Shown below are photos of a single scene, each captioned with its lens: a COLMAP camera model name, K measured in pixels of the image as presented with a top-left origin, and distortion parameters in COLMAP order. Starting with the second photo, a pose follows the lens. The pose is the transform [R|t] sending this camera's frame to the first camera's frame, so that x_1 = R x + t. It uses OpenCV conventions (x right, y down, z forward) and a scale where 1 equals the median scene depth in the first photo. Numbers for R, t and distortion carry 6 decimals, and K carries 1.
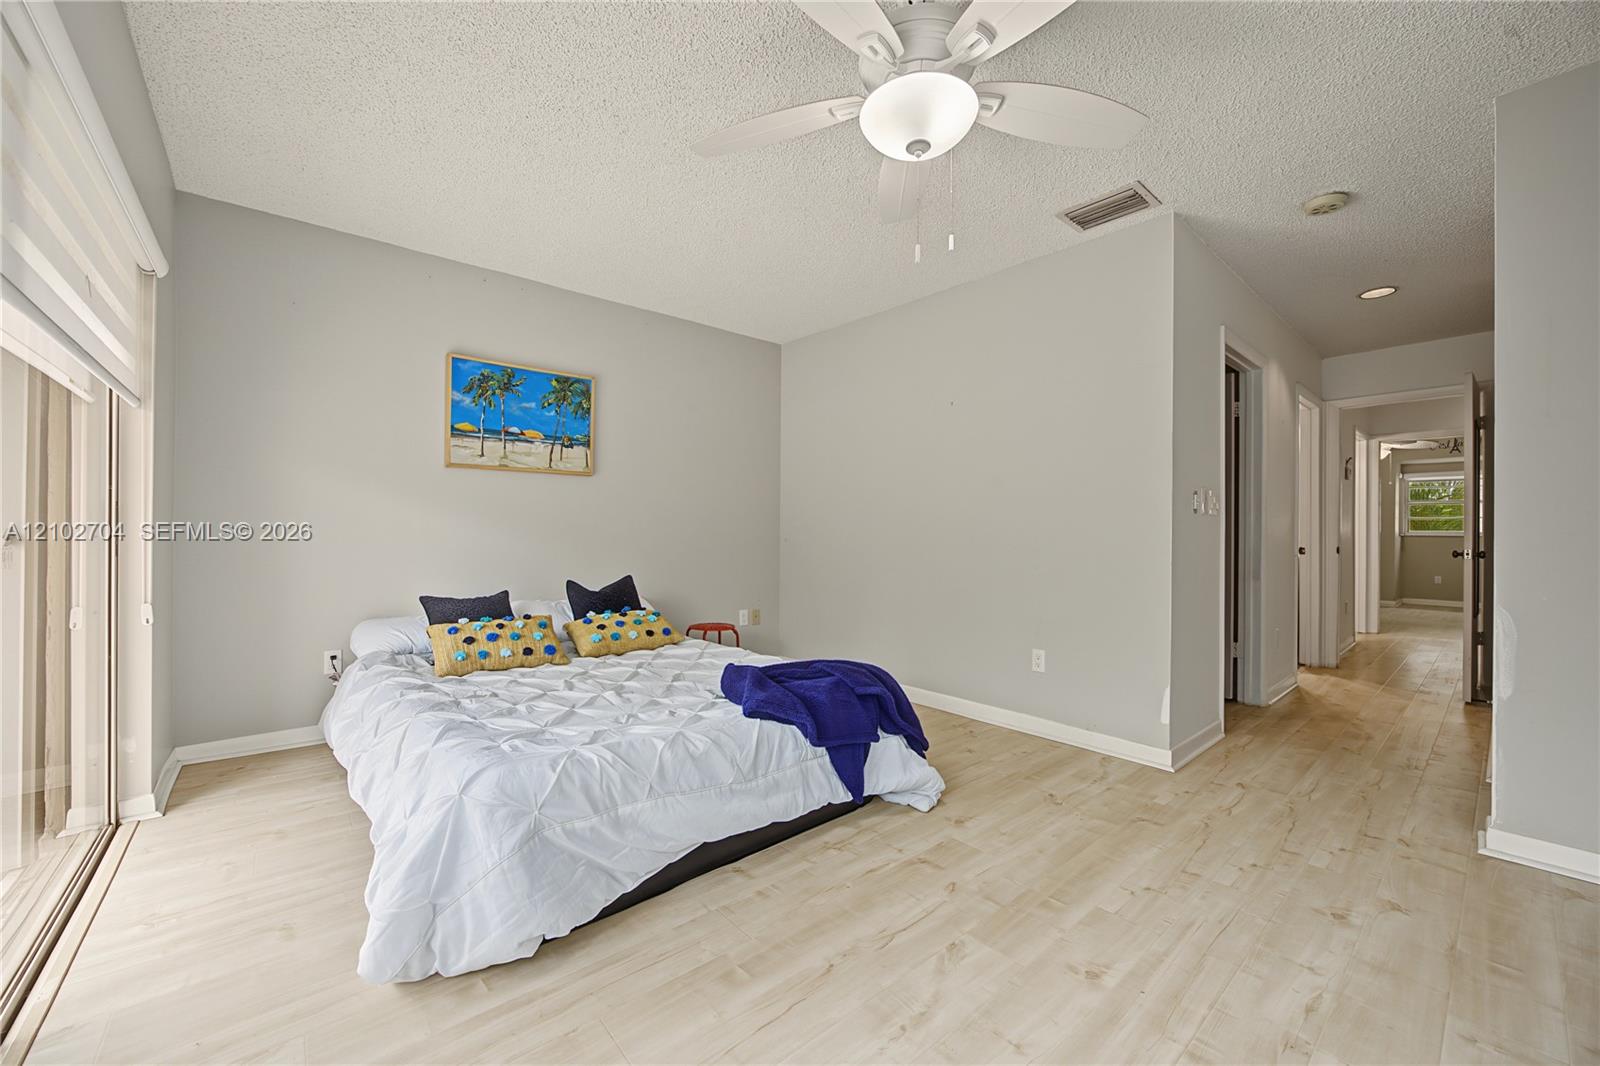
lens RADIAL K [[624.7, 0, 807.2], [0, 624.7, 529.0], [0, 0, 1]] dist [-0.017129, 0.001479]
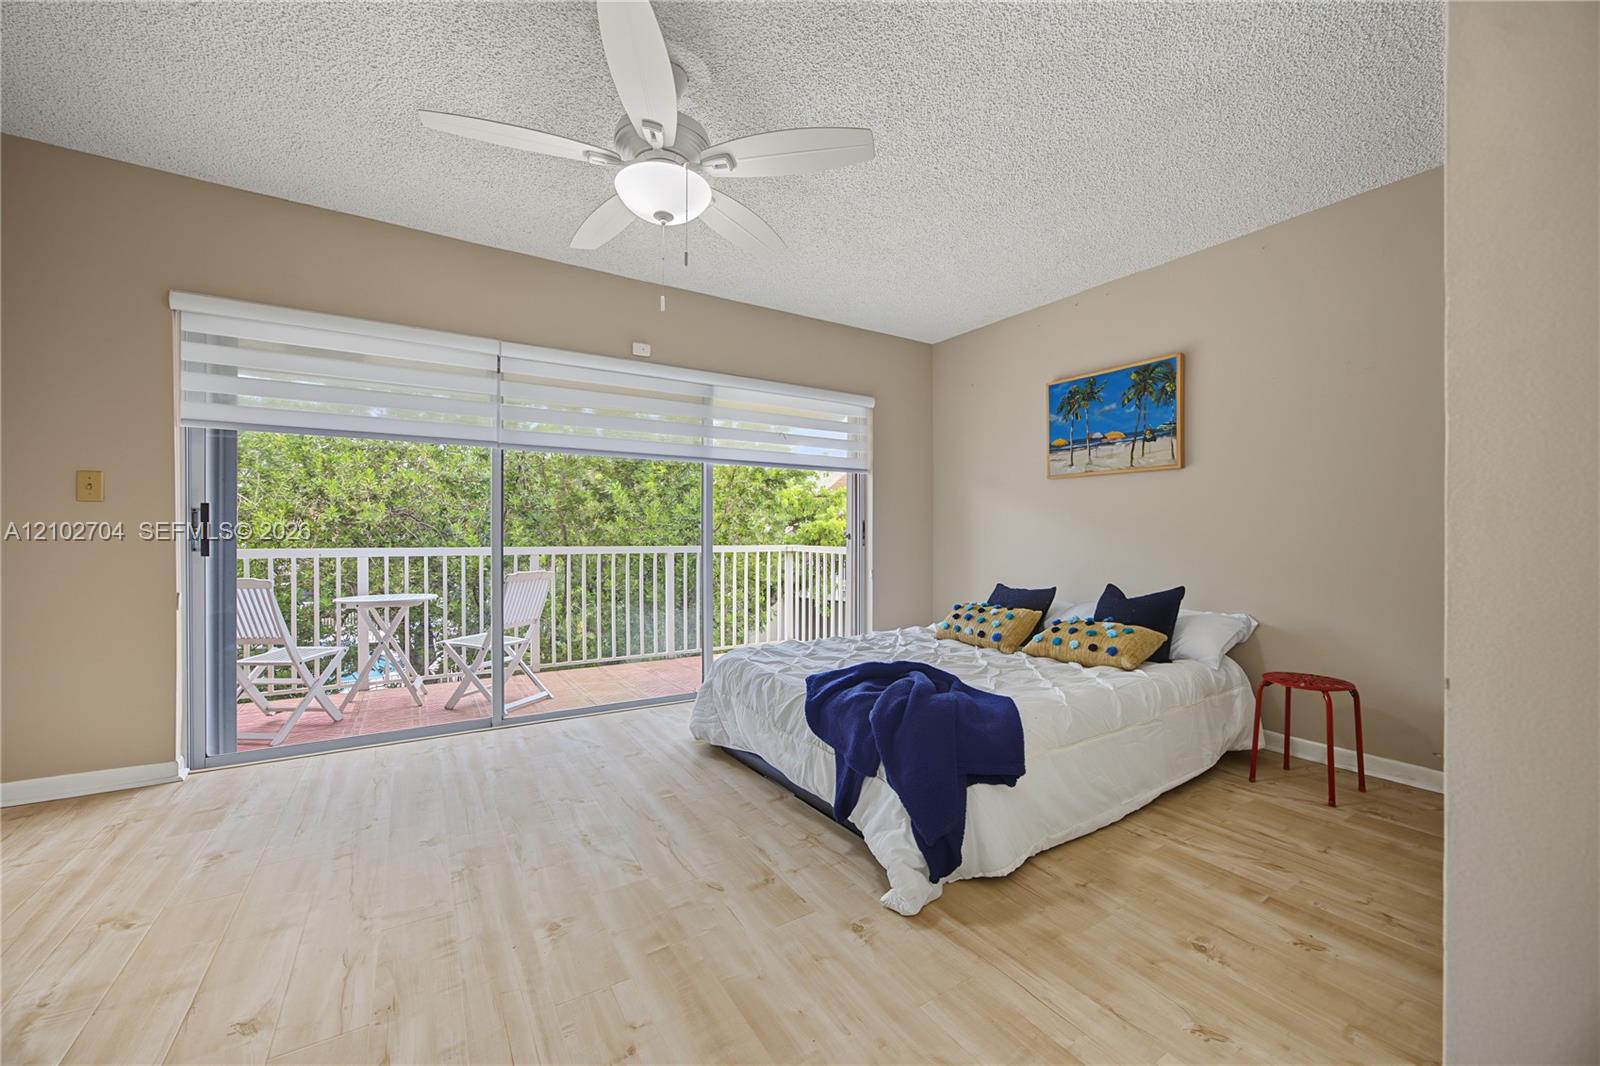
lens RADIAL K [[624.7, 0, 809.9], [0, 624.7, 538.4], [0, 0, 1]] dist [-0.017129, 0.001479]
pose [[-0.147675, 0.004581, -0.989025, 0.658269], [0.006434, 0.999973, 0.003671, 0.005631], [0.989015, -0.005821, -0.147701, 0.713859]]
